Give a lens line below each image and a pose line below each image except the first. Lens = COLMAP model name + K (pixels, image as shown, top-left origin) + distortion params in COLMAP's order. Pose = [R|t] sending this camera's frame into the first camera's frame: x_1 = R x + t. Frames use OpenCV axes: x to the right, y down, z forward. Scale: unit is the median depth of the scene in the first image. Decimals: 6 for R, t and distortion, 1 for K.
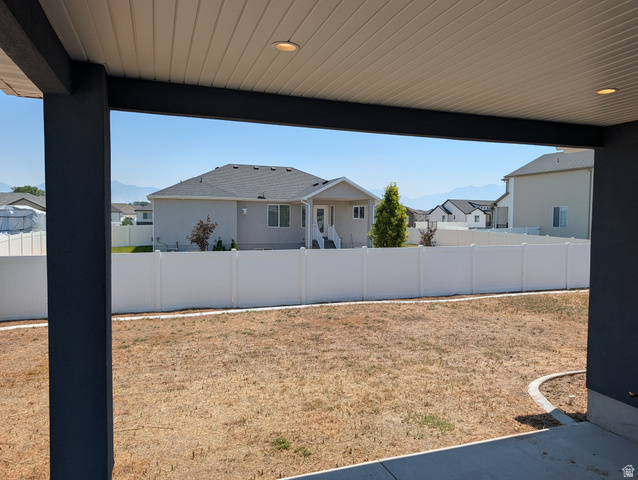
lens RADIAL K [[458.8, 0, 320.4], [0, 458.8, 239.9], [0, 0, 1]] dist [0.020884, -0.021015]
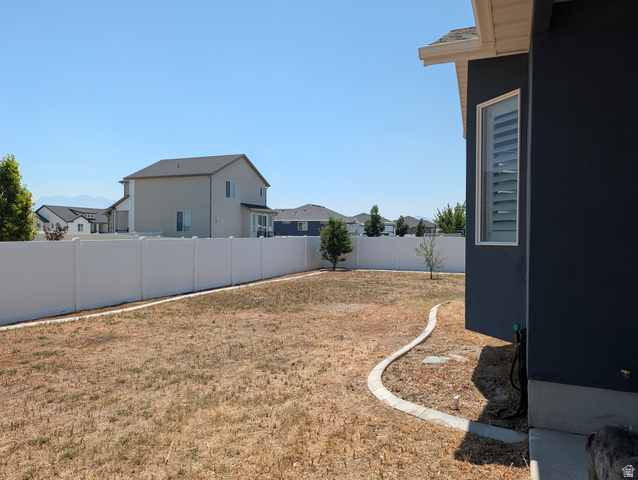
lens RADIAL K [[458.8, 0, 318.0], [0, 458.8, 242.6], [0, 0, 1]] dist [0.020884, -0.021015]
pose [[0.681646, -0.013681, 0.731554, -0.078544], [0.028876, 0.999549, -0.008213, 0.057805], [-0.731112, 0.026722, 0.681734, 0.398783]]
